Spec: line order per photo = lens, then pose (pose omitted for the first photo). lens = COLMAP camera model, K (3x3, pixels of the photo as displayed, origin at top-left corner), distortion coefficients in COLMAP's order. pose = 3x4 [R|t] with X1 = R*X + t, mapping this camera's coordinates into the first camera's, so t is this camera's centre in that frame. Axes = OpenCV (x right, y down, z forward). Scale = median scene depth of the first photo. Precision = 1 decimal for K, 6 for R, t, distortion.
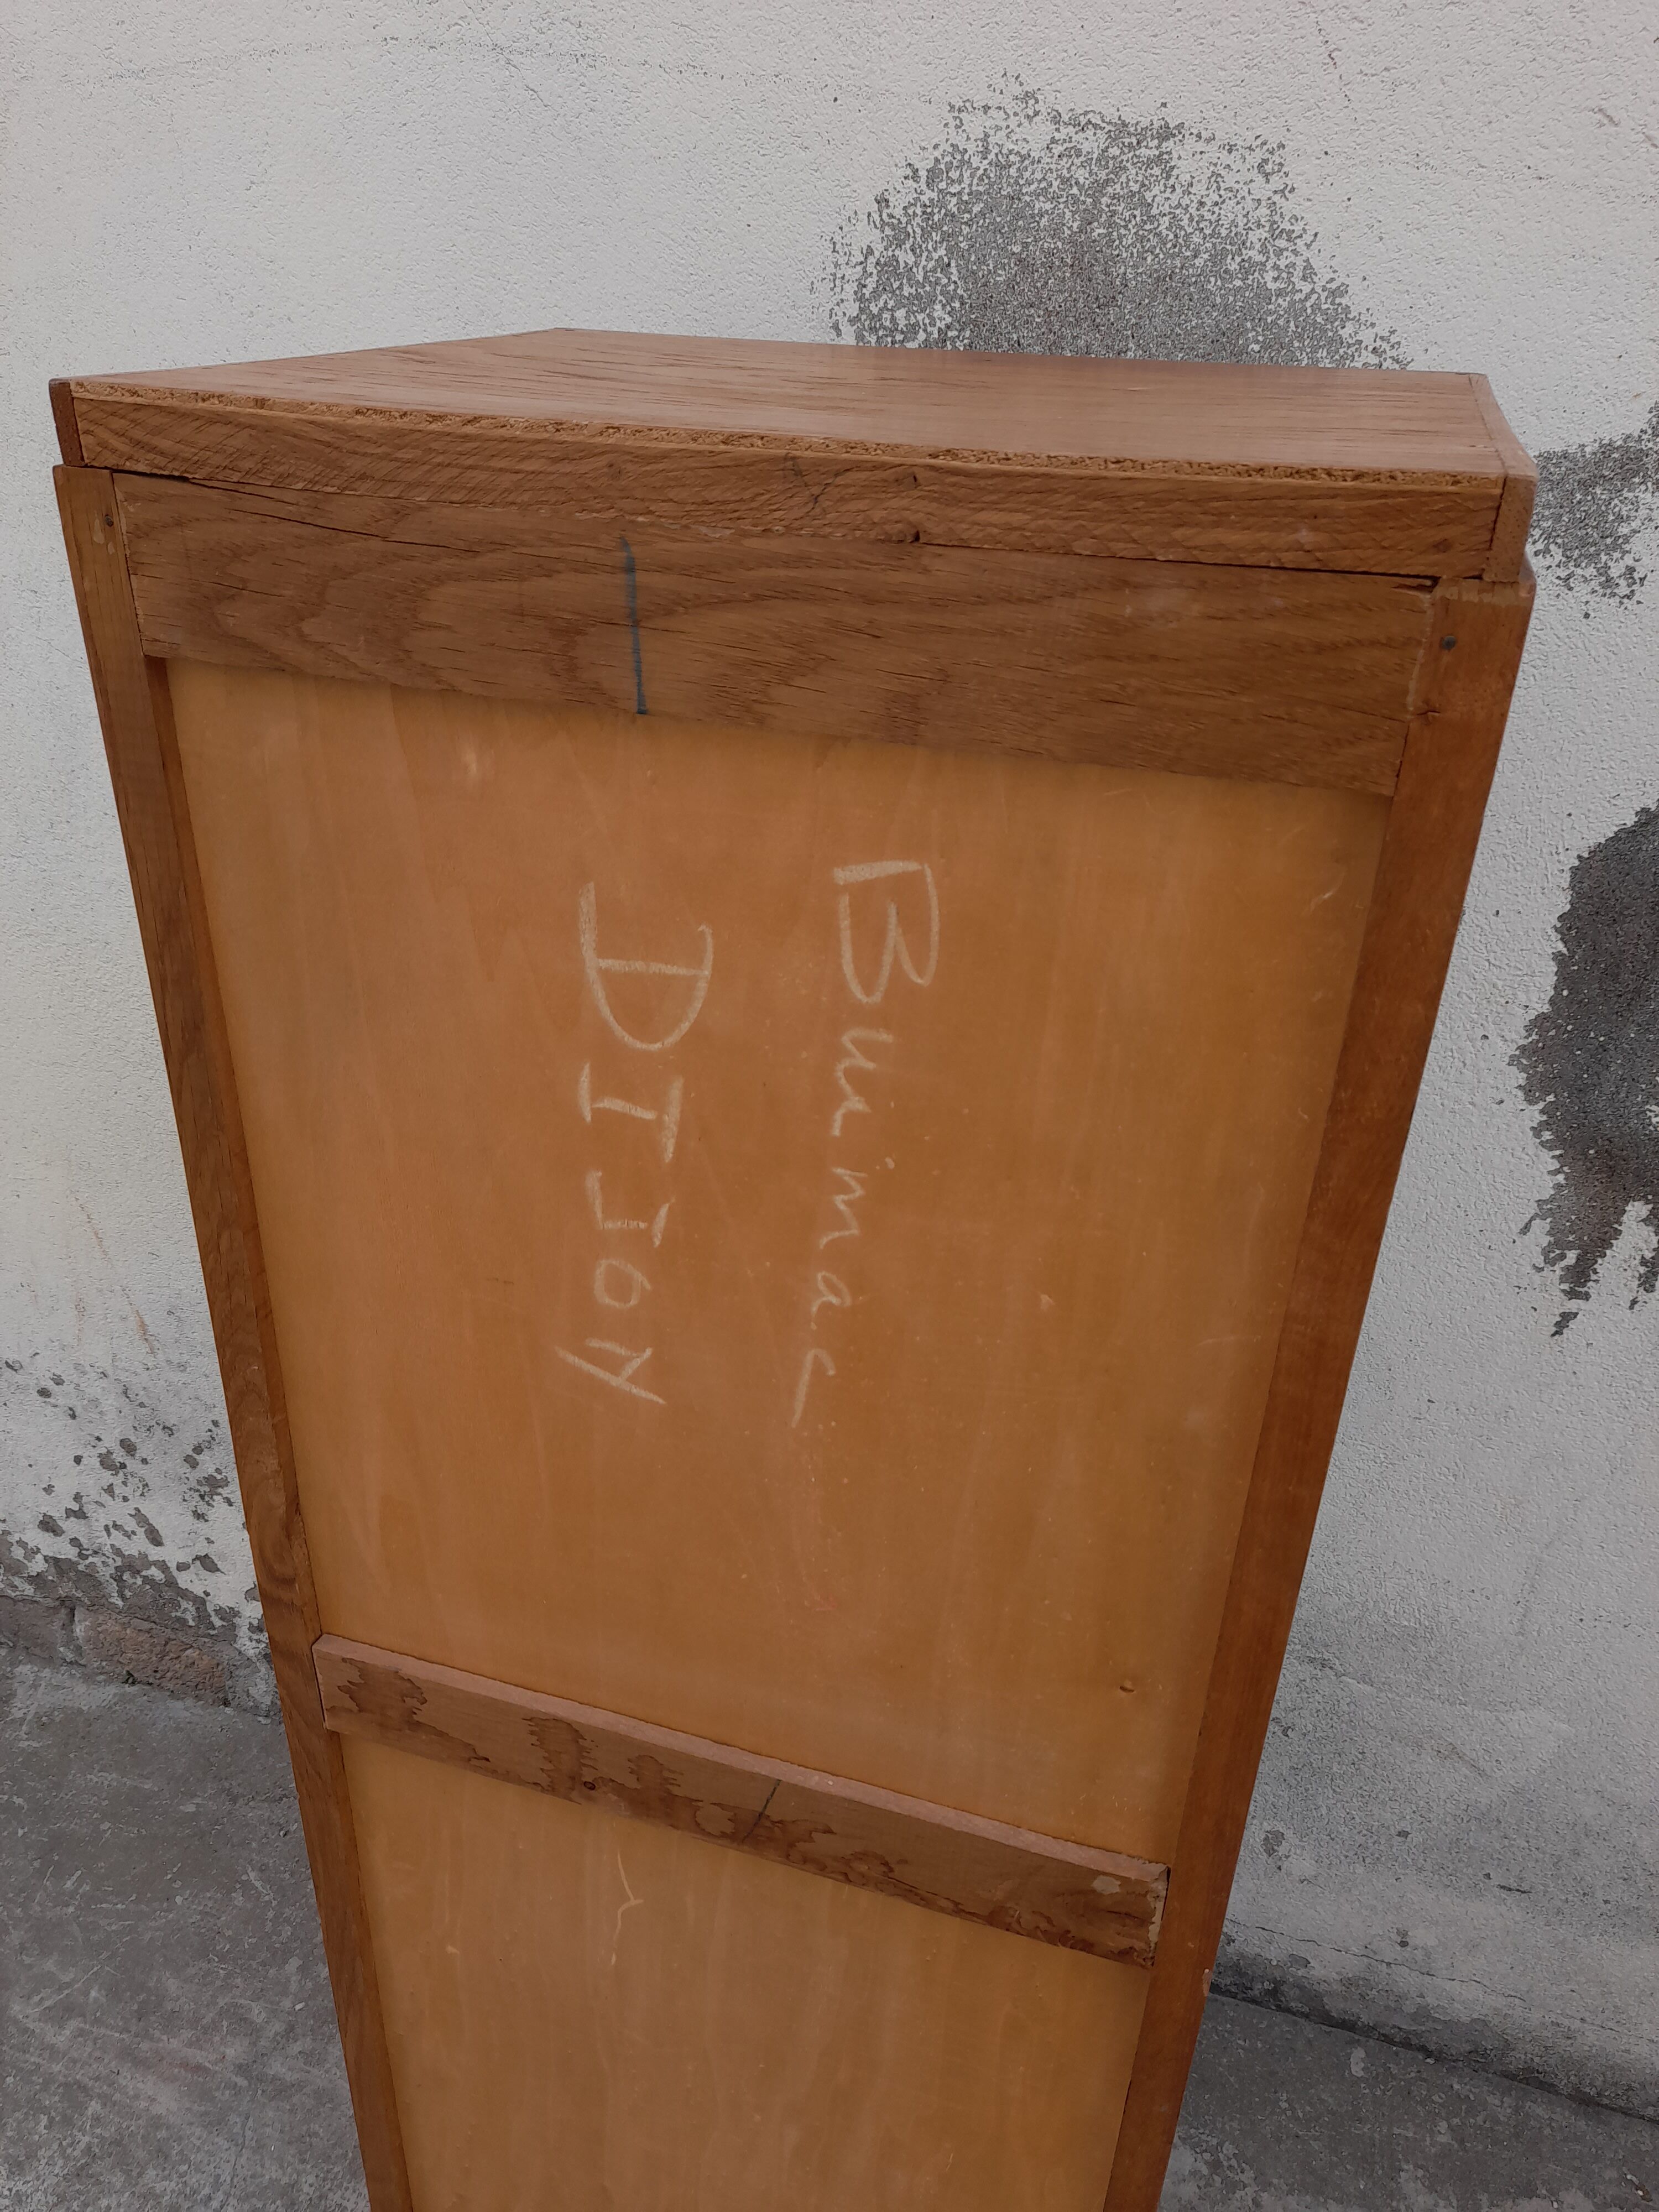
lens RADIAL K [[1631.4, 0, 811.9], [0, 1631.4, 1116.4], [0, 0, 1]] dist [0.034425, -0.030389]
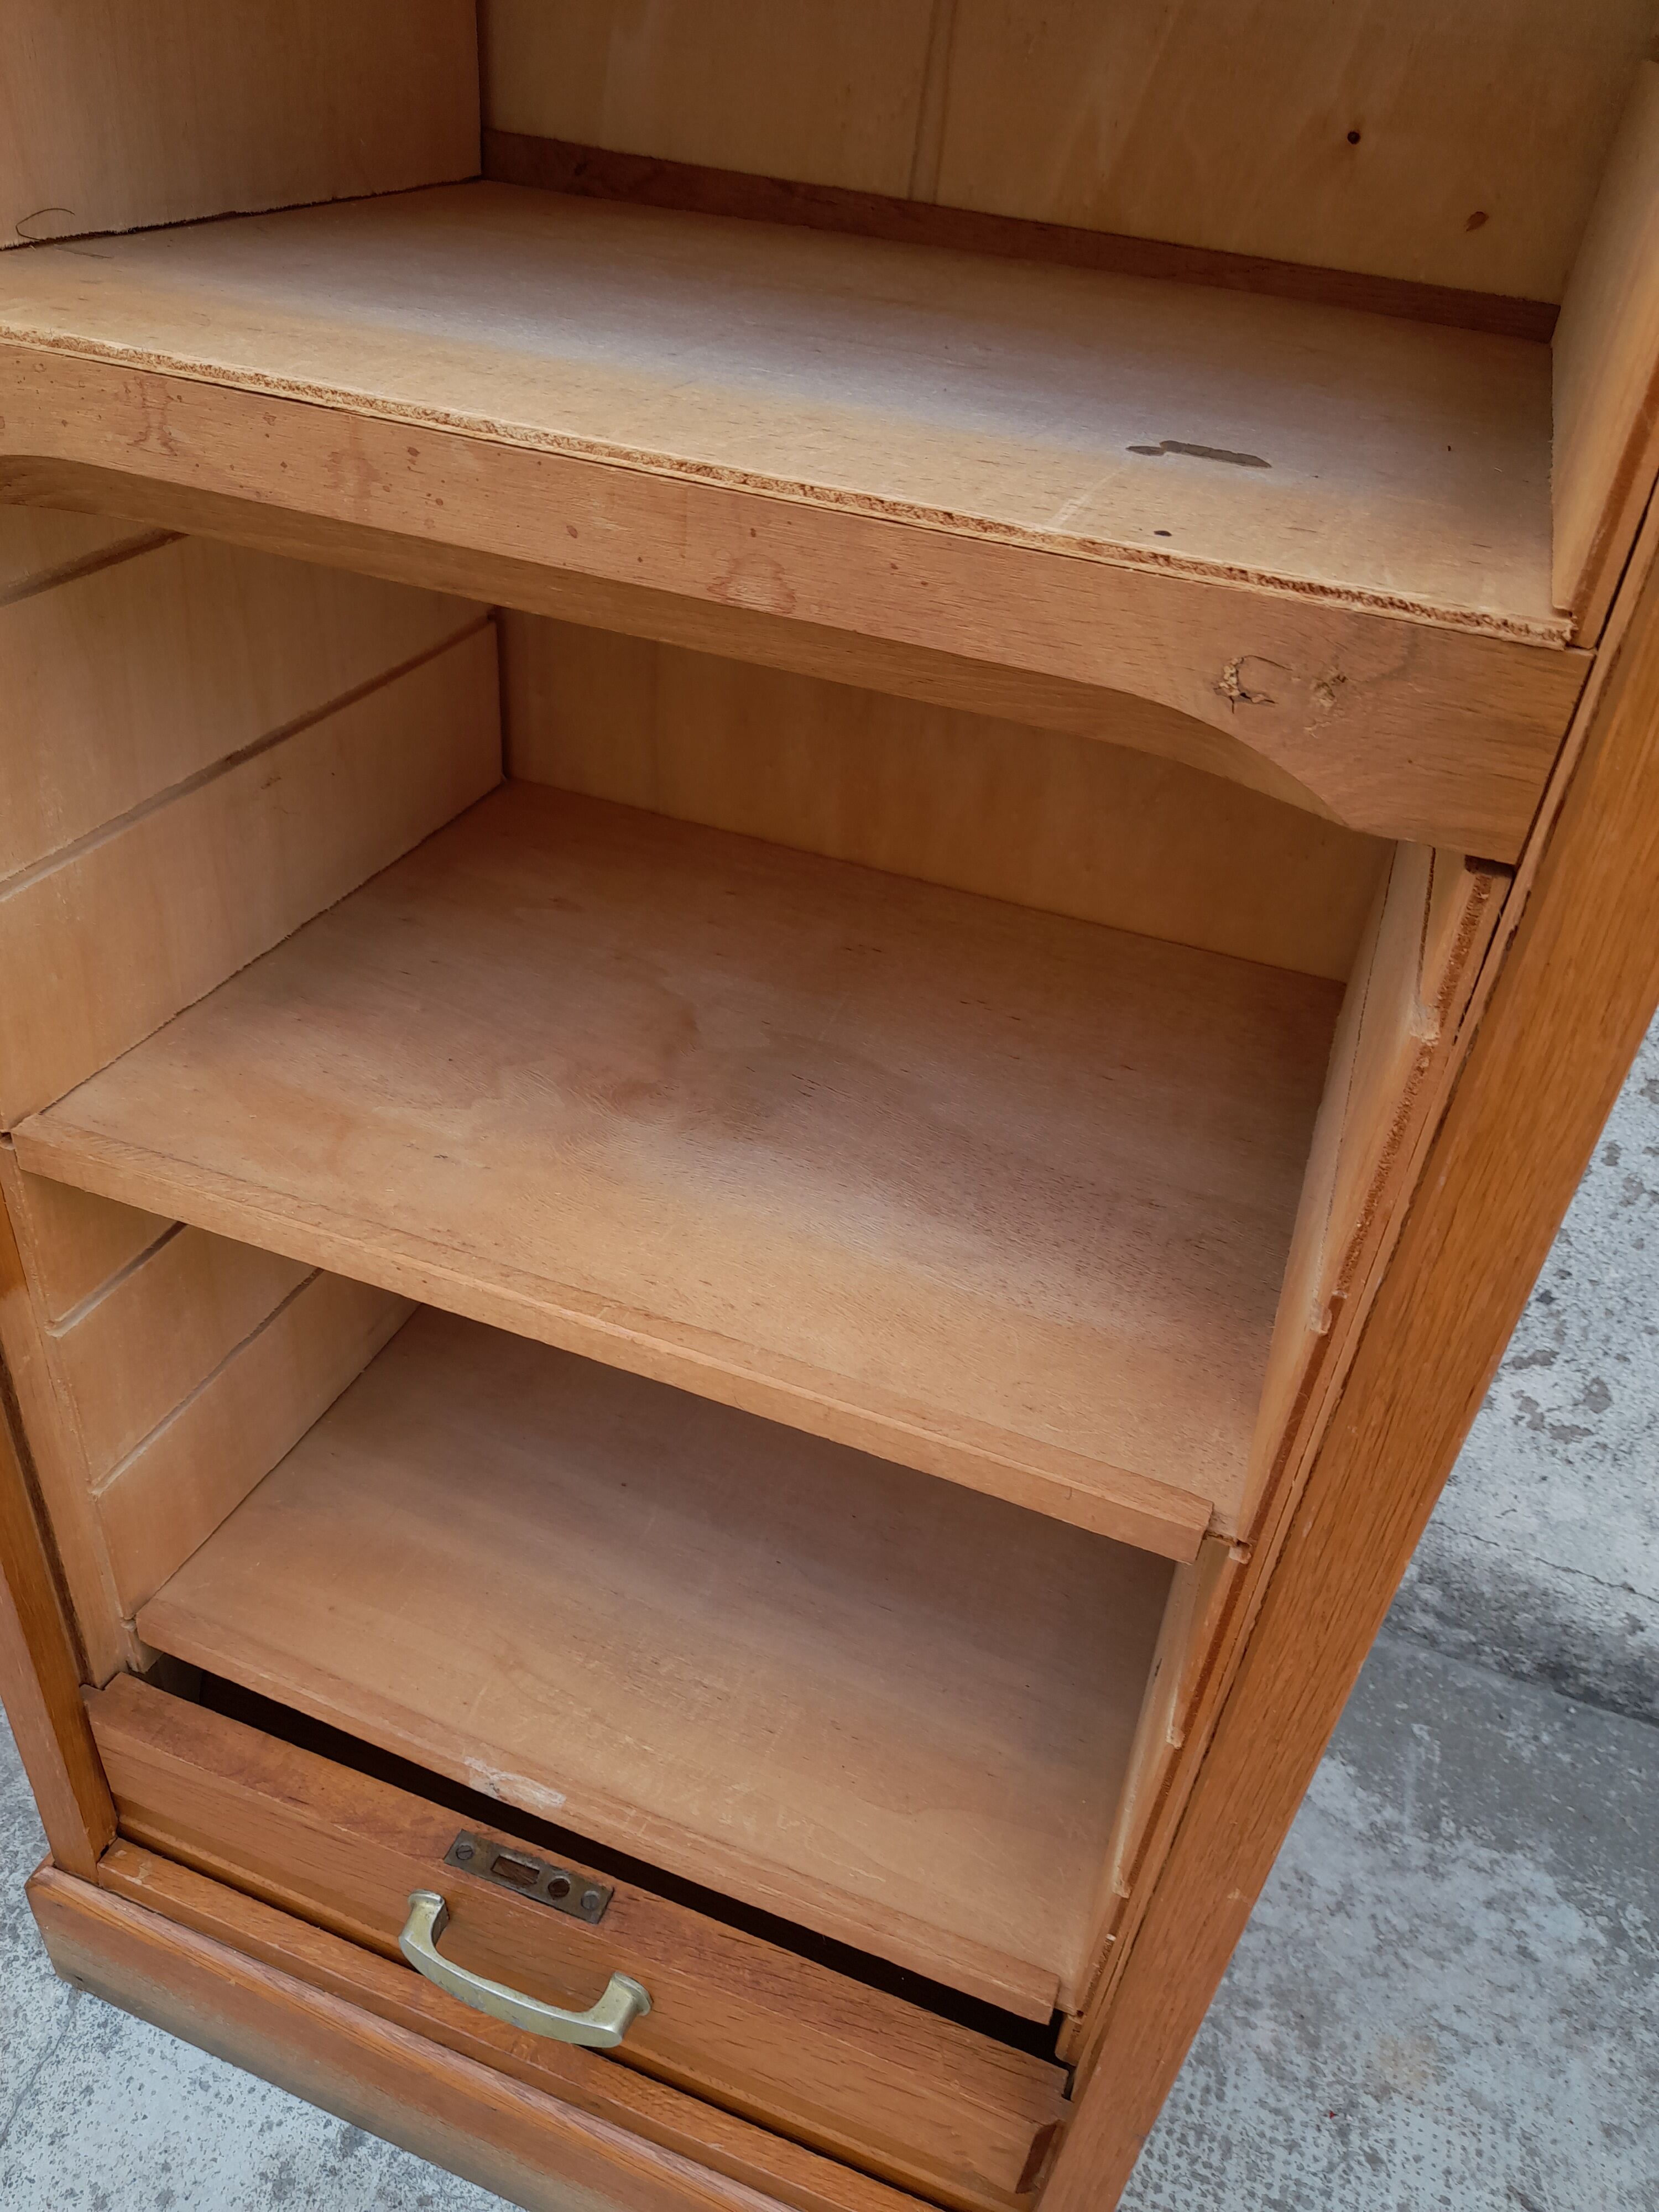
lens RADIAL K [[1631.4, 0, 829.4], [0, 1631.4, 1155.9], [0, 0, 1]] dist [0.034425, -0.030389]
pose [[0.996146, 0.086637, -0.013713, -0.124923], [-0.084074, 0.987629, 0.132368, 0.396340], [0.025011, -0.130705, 0.991106, 0.561407]]
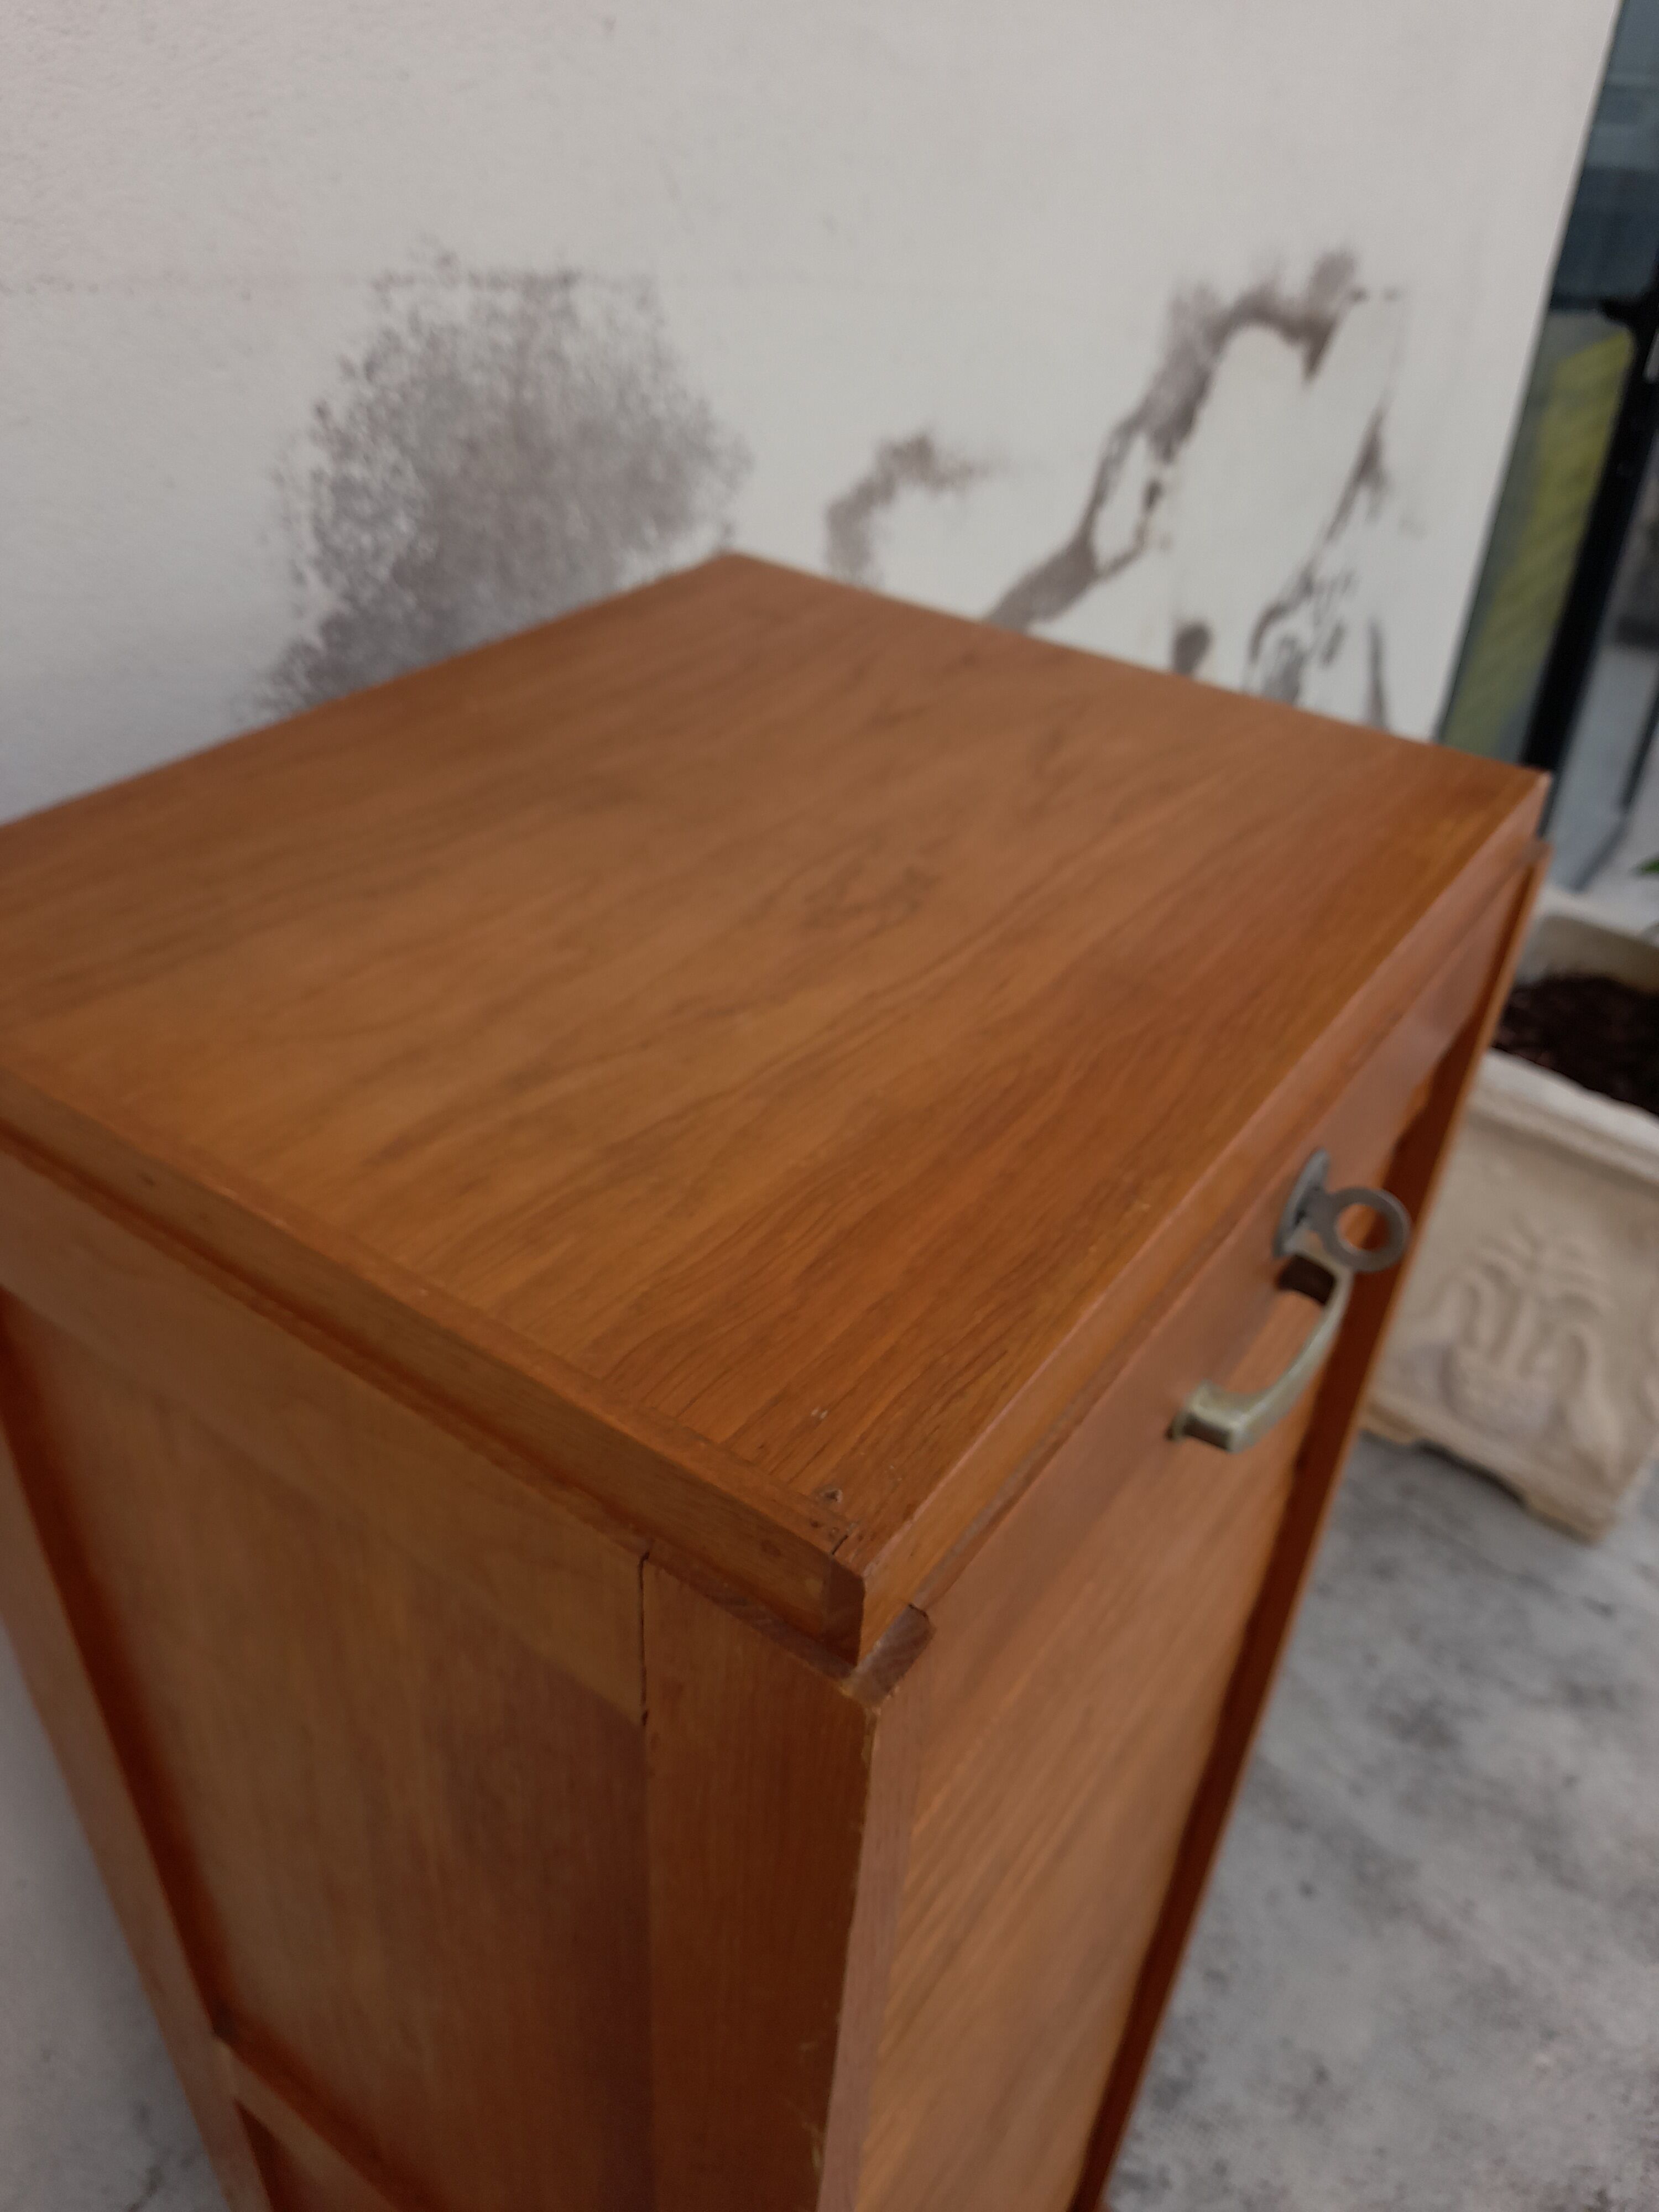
lens RADIAL K [[1631.4, 0, 779.1], [0, 1631.4, 1100.6], [0, 0, 1]] dist [0.034425, -0.030389]
pose [[0.350223, -0.553706, 0.755483, -0.643011], [0.425543, 0.812579, 0.398282, -0.518295], [-0.834420, 0.182003, 0.520209, 0.494880]]
